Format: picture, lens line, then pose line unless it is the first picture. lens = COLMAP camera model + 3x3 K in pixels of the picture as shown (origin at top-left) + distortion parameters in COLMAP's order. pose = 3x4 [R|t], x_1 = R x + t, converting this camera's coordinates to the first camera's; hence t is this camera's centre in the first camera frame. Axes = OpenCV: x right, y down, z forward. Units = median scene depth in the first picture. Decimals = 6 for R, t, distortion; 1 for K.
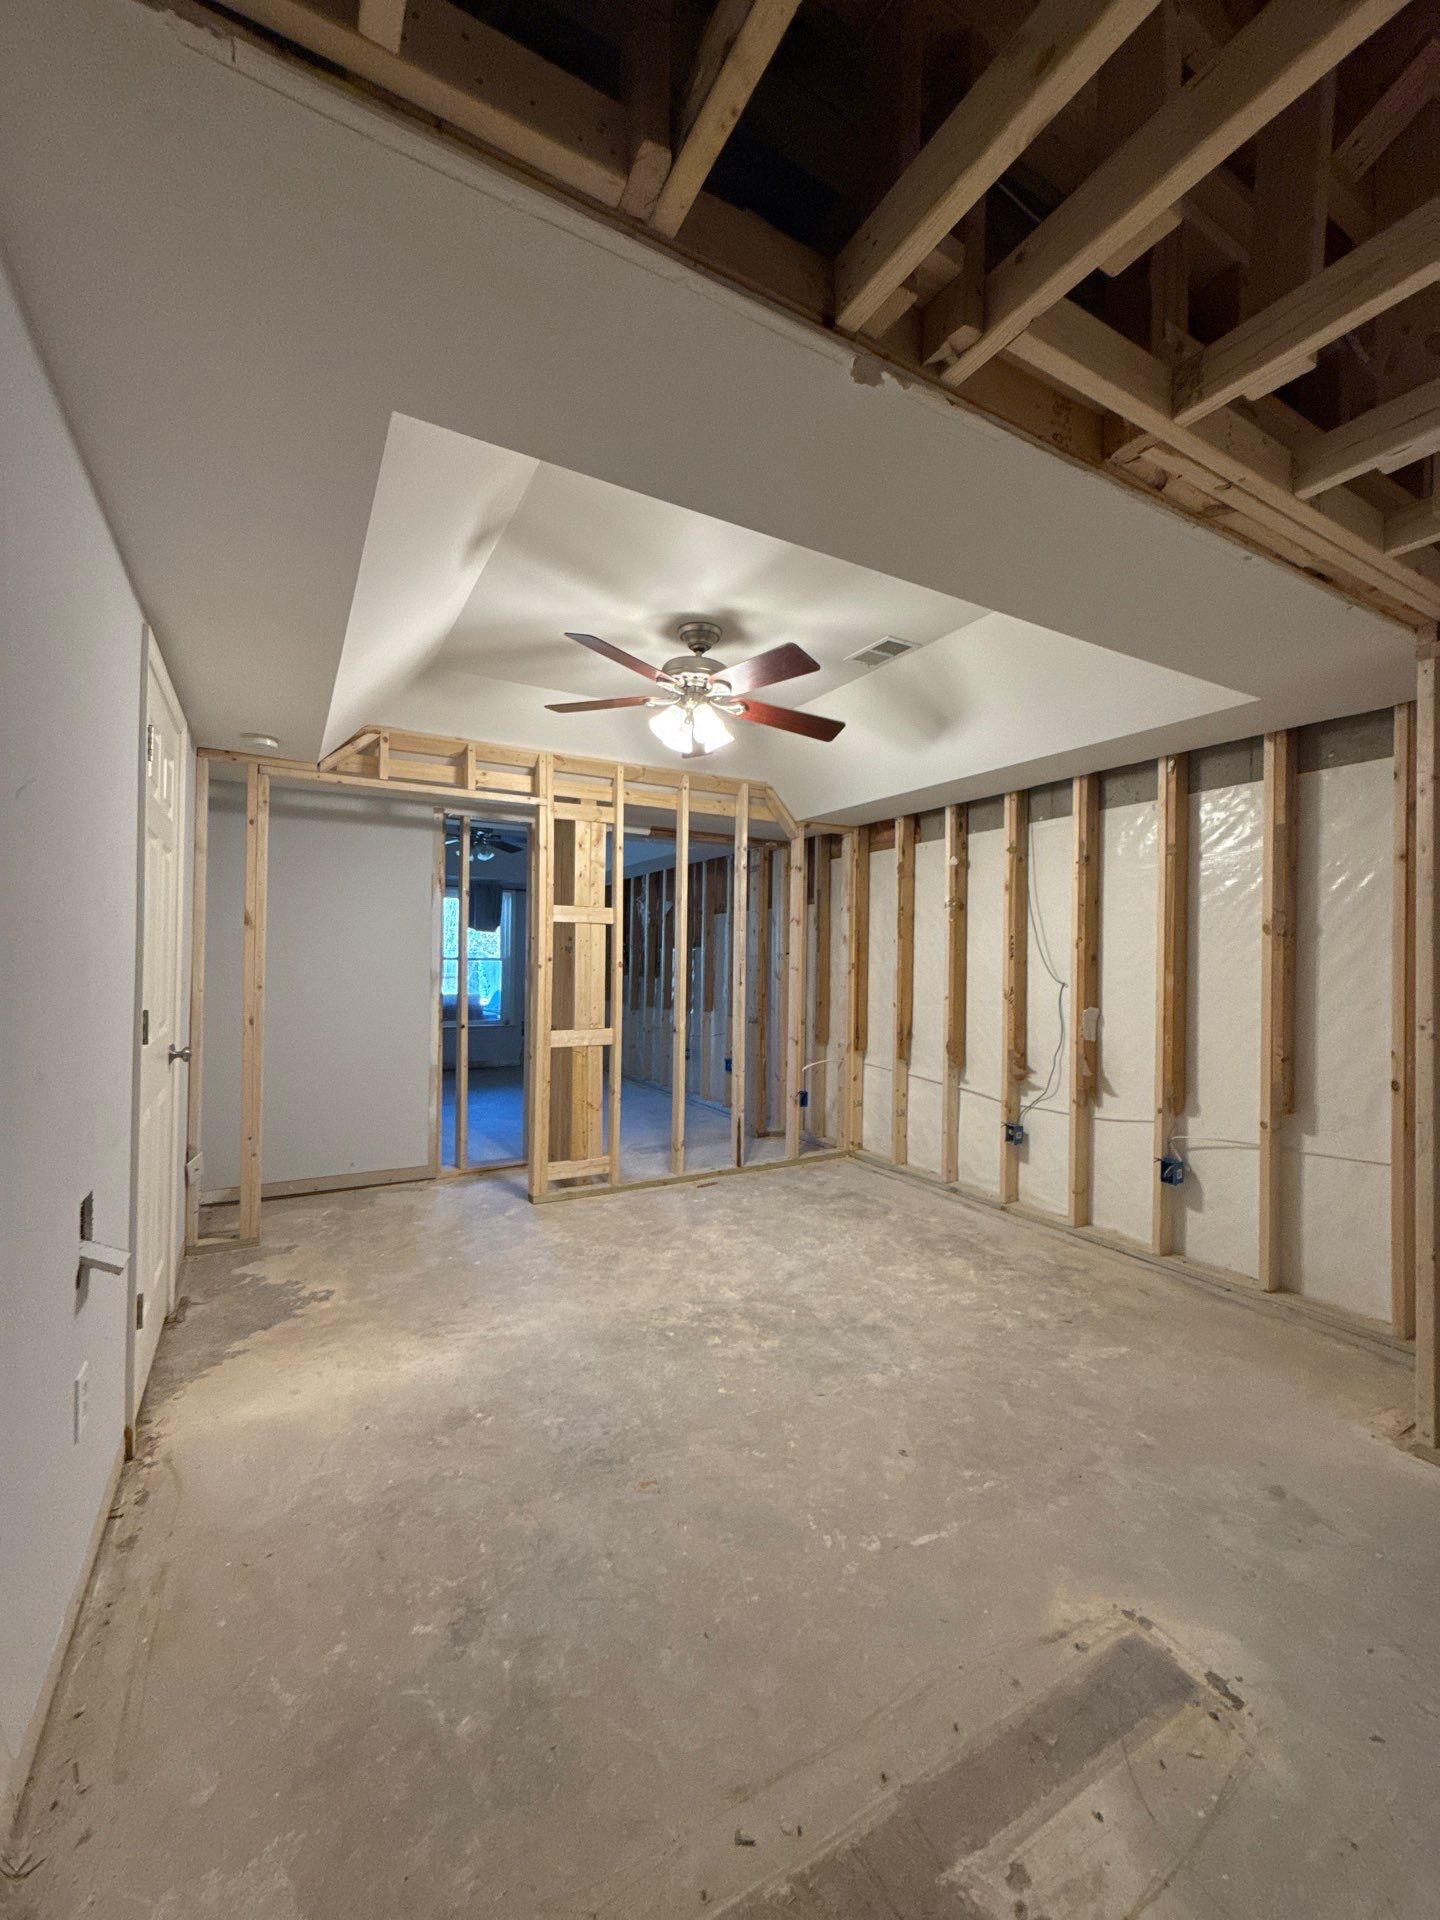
lens RADIAL K [[769.3, 0, 720.0], [0, 769.3, 960.0], [0, 0, 1]] dist [0.000292, 0.000191]
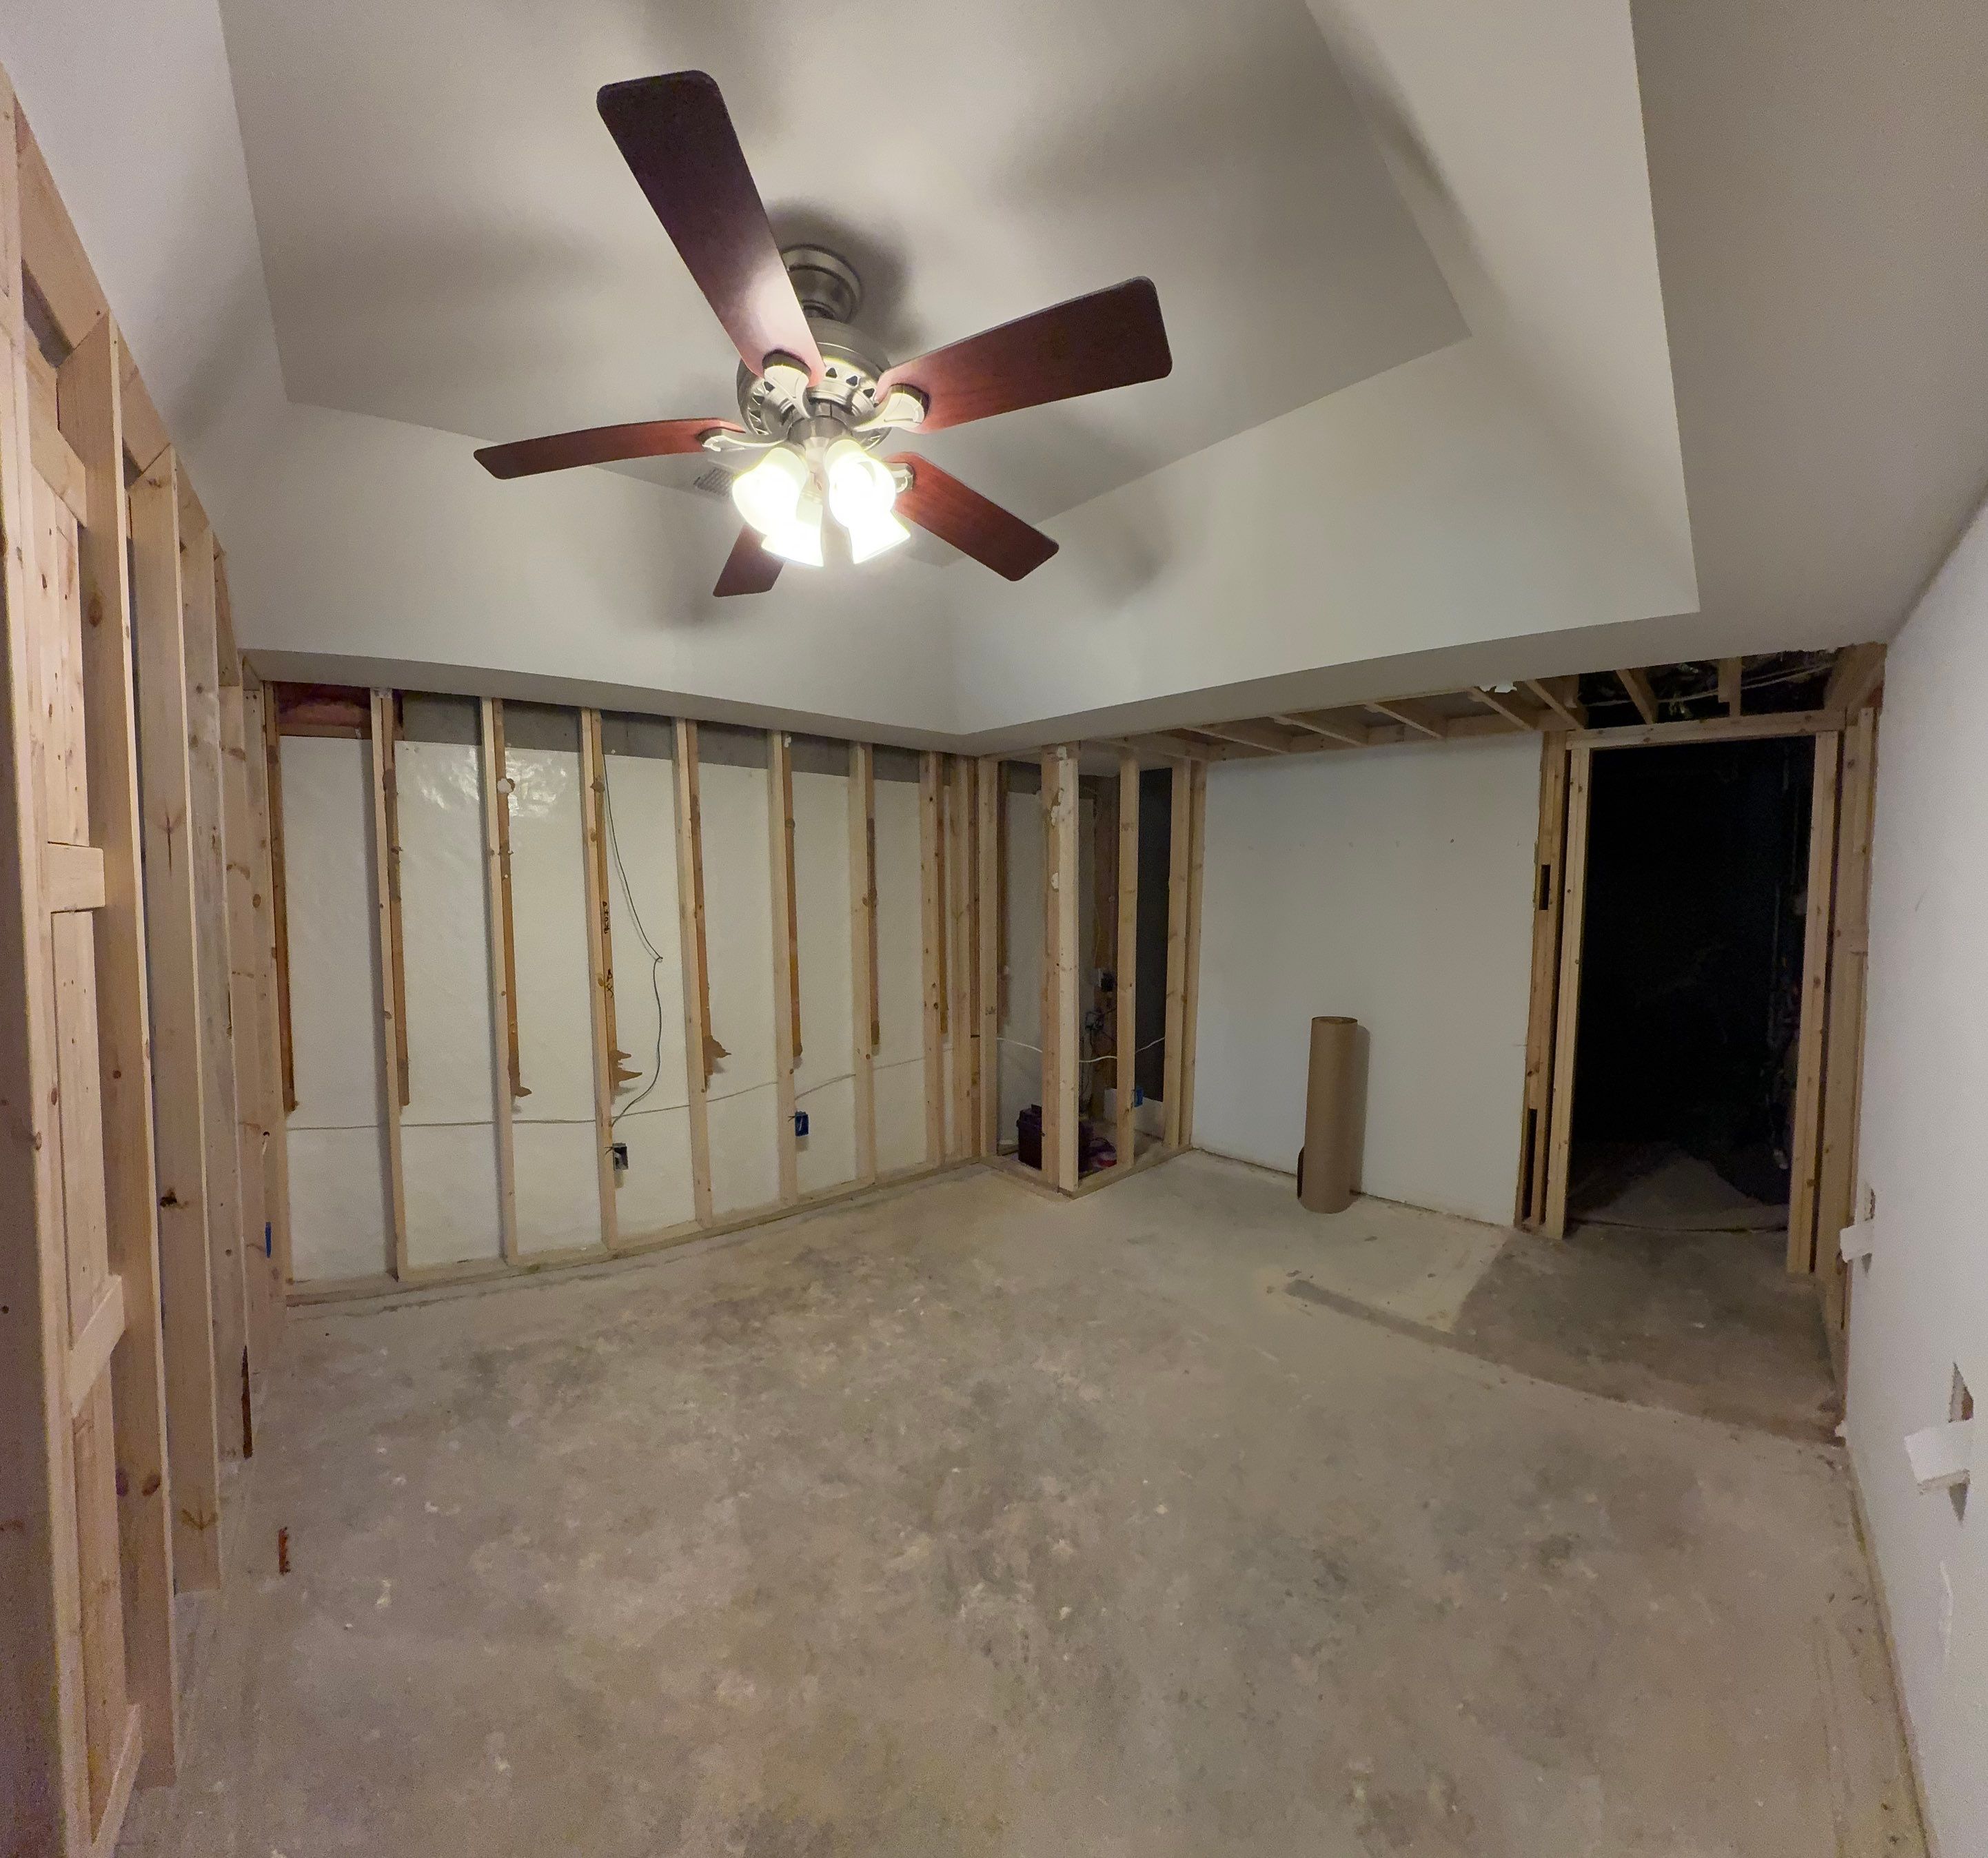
lens RADIAL K [[729.9, 0, 995.1], [0, 729.9, 936.7], [0, 0, 1]] dist [-0.023179, 0.000026]
pose [[-0.172605, -0.098581, 0.980045, -0.473141], [-0.012376, 0.995118, 0.097918, -0.100288], [-0.984913, 0.004772, -0.172983, 0.964834]]
